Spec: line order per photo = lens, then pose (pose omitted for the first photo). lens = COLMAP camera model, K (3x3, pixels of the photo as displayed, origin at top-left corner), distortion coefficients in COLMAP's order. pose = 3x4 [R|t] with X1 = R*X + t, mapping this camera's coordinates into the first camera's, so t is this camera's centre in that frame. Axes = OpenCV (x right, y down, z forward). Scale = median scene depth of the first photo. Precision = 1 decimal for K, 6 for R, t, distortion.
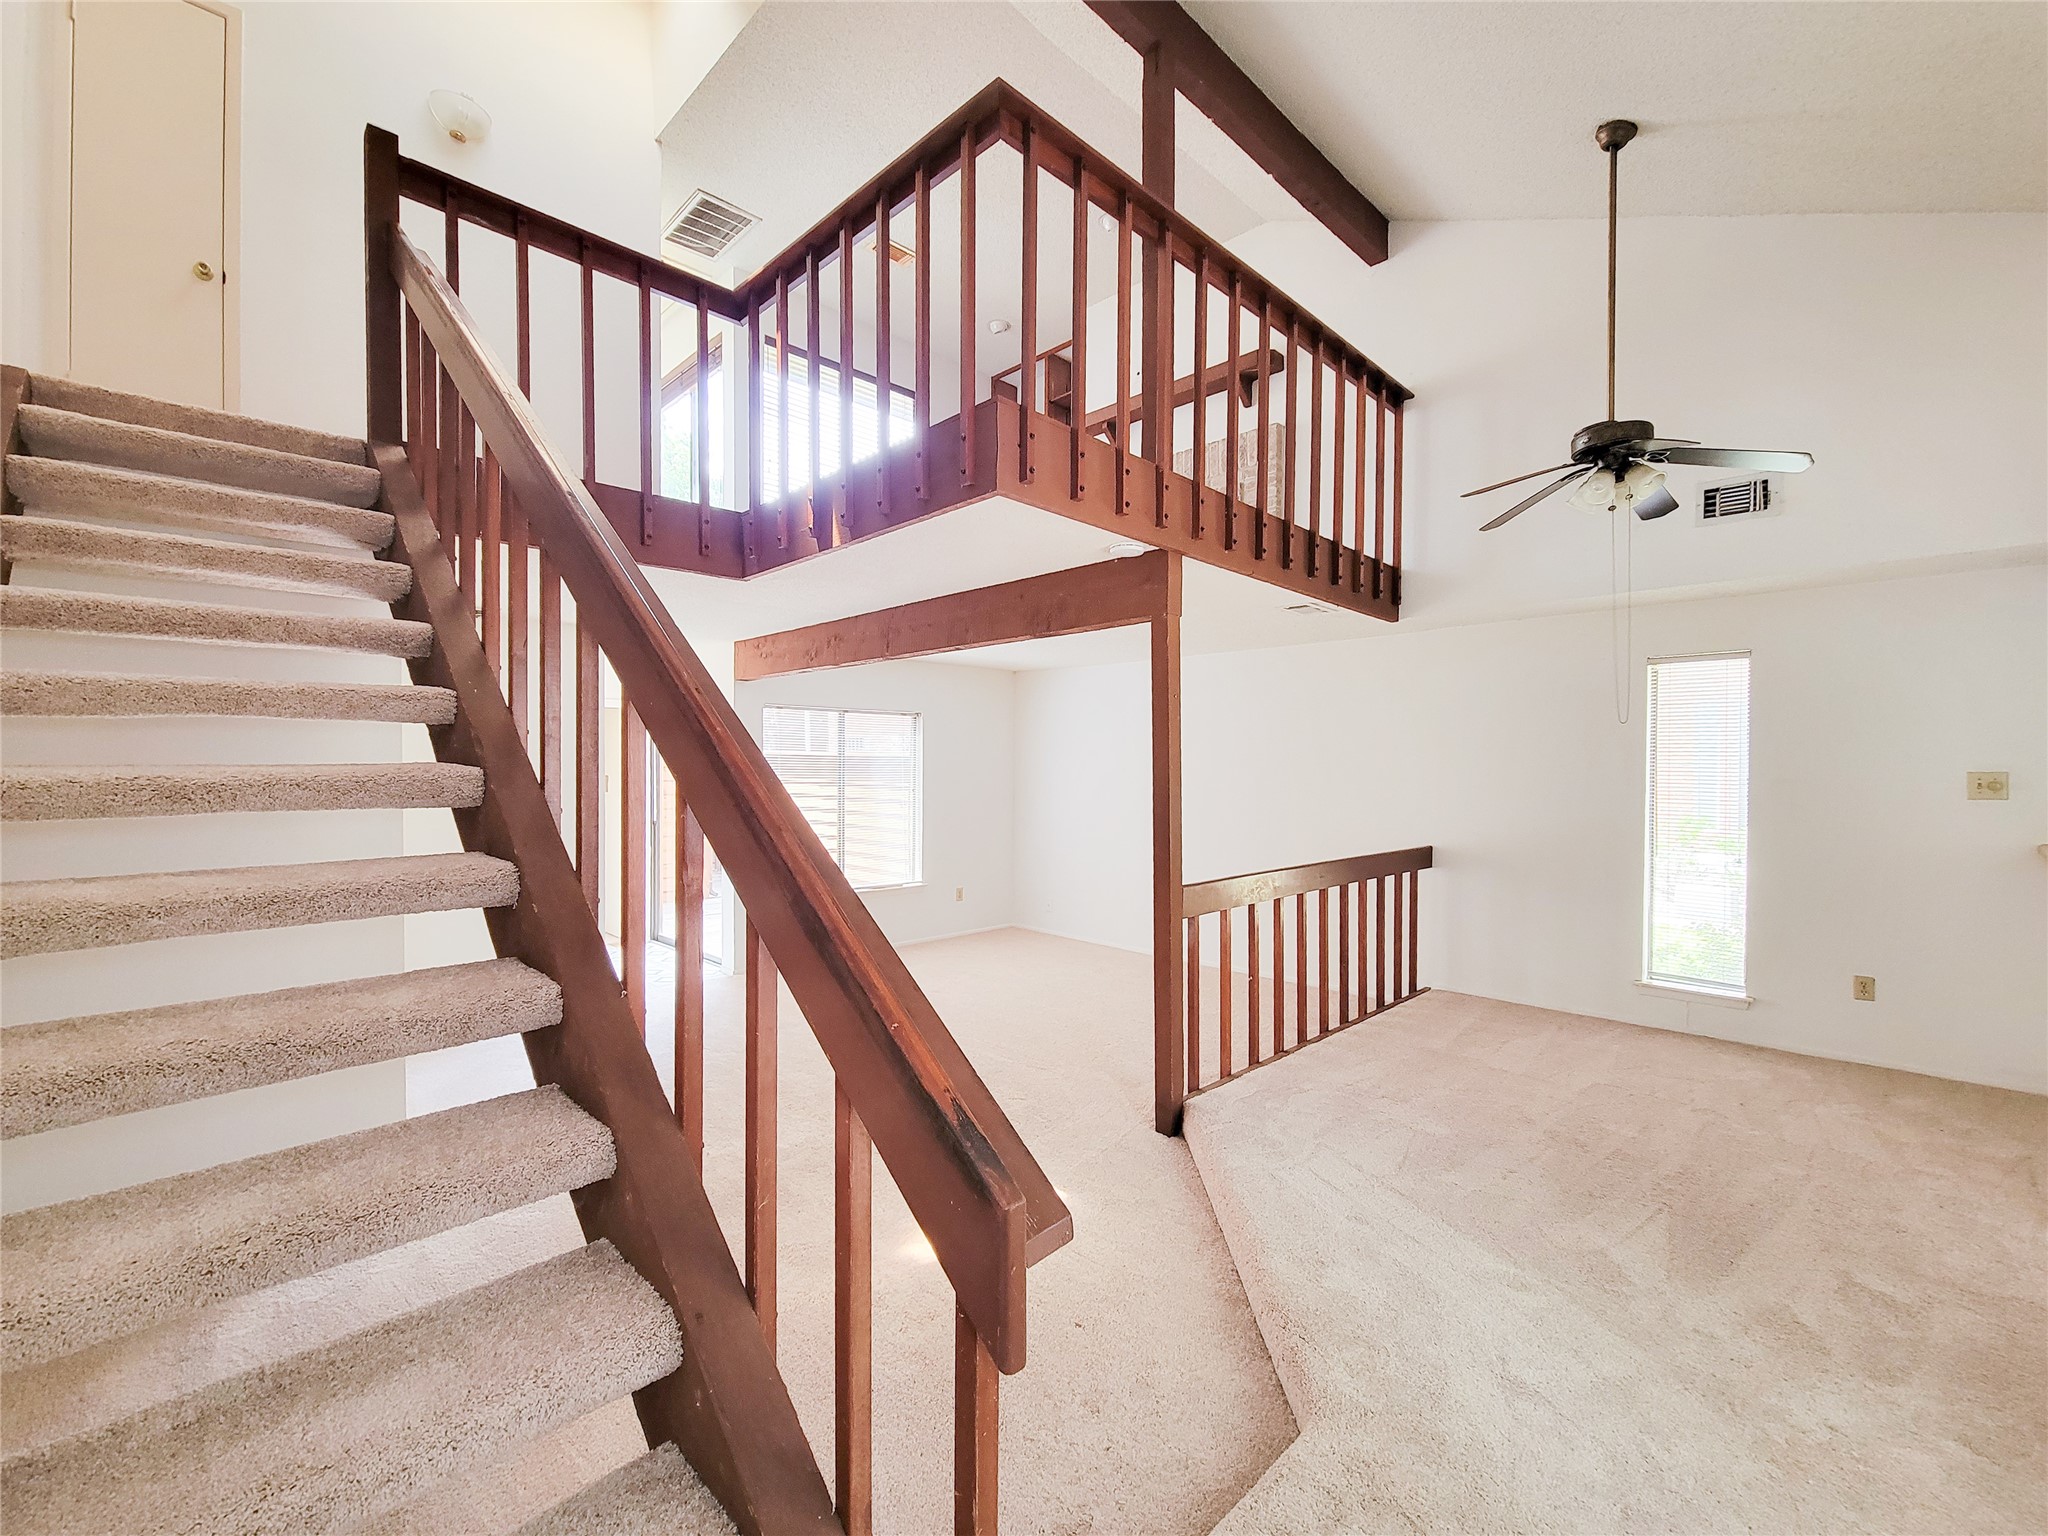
lens RADIAL K [[850.2, 0, 1029.5], [0, 850.2, 776.7], [0, 0, 1]] dist [0.005857, -0.003948]
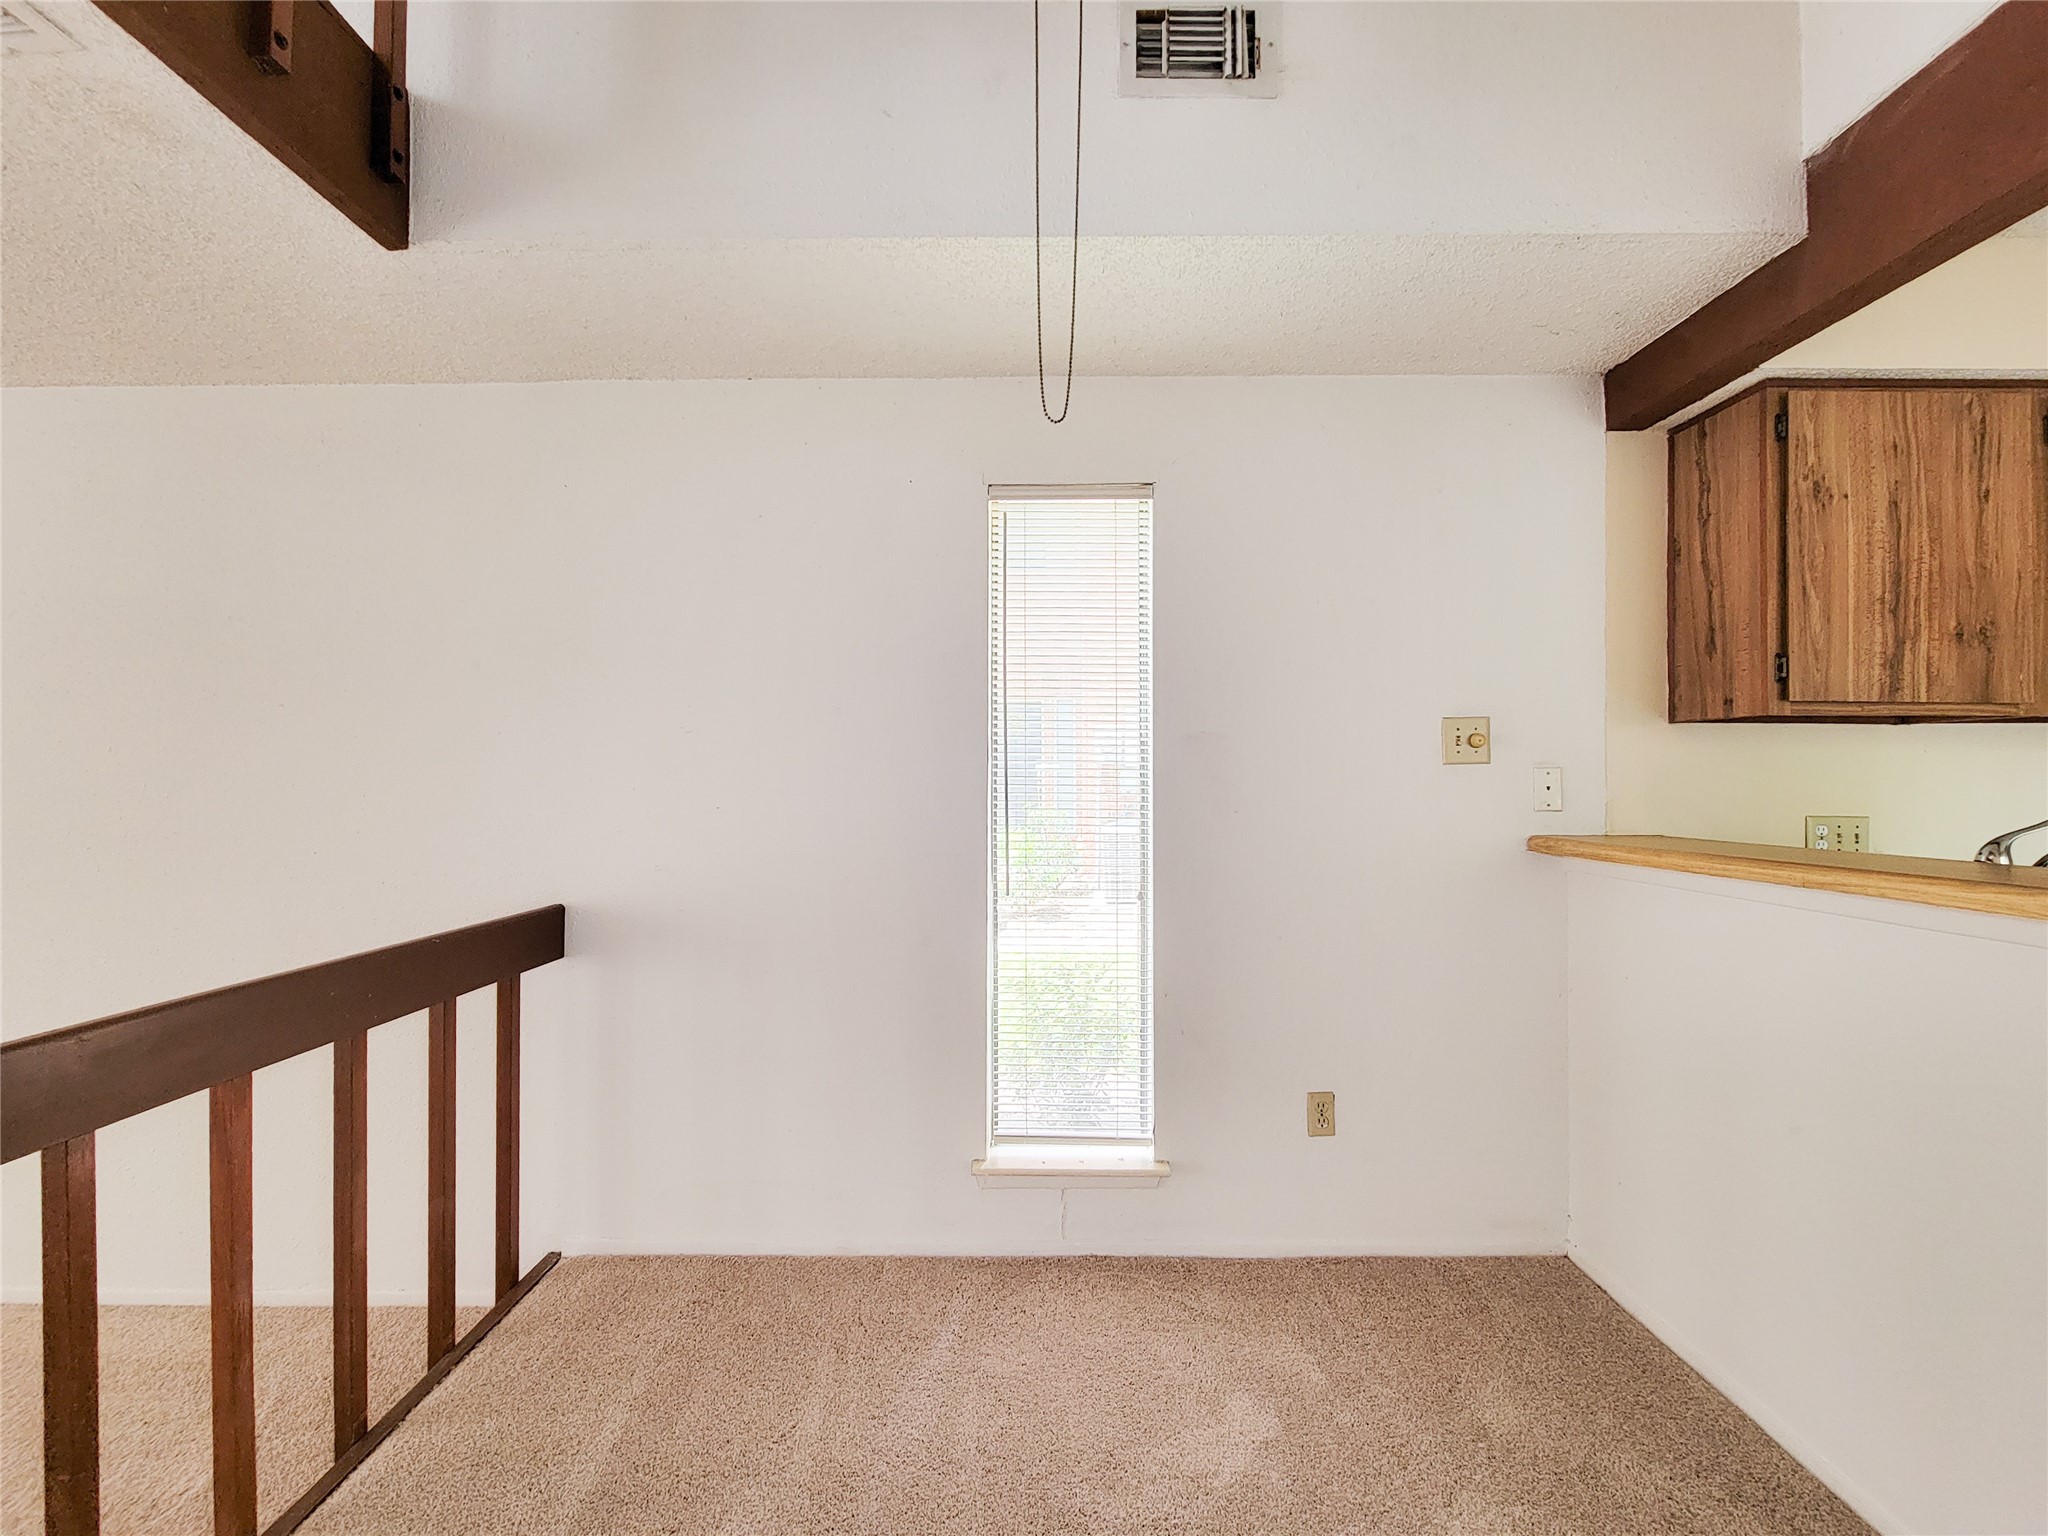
lens RADIAL K [[850.2, 0, 1020.7], [0, 850.2, 769.4], [0, 0, 1]] dist [0.005857, -0.003948]
pose [[0.709061, 0.005952, 0.705122, 0.400504], [0.011175, 0.999744, -0.019676, 0.031724], [-0.705058, 0.021831, 0.708813, 0.652551]]
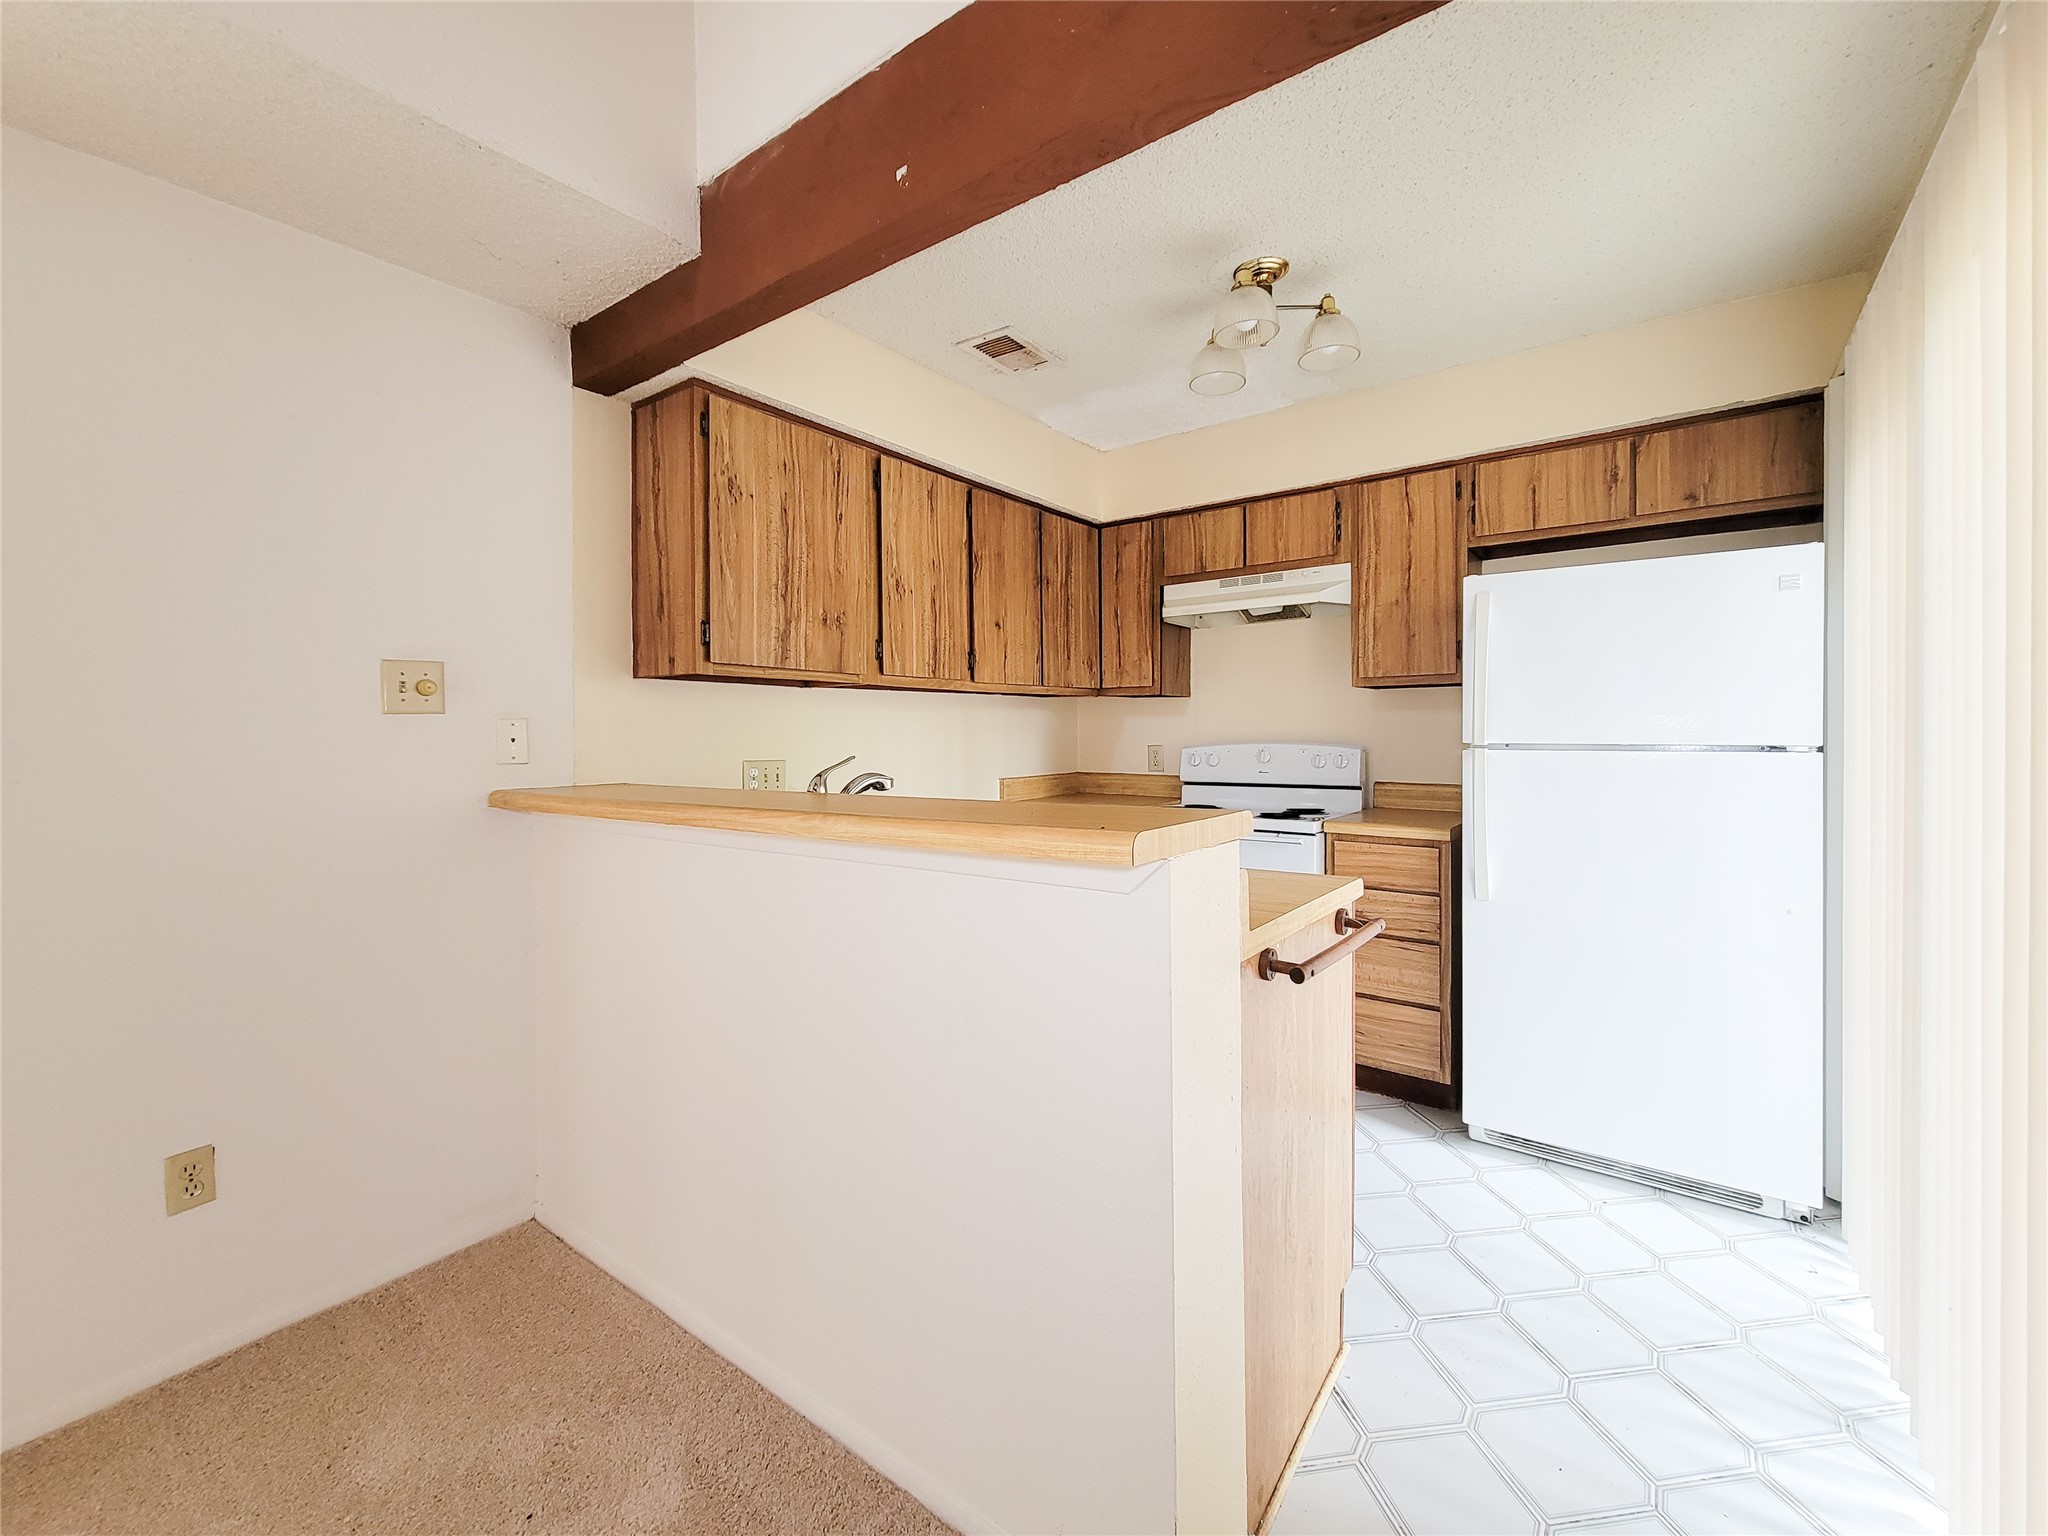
lens RADIAL K [[850.2, 0, 1014.9], [0, 850.2, 736.4], [0, 0, 1]] dist [0.005857, -0.003948]
pose [[-0.140648, -0.003513, 0.990053, 0.457508], [0.020979, 0.999759, 0.006528, 0.036688], [-0.989837, 0.021688, -0.140541, 0.580958]]
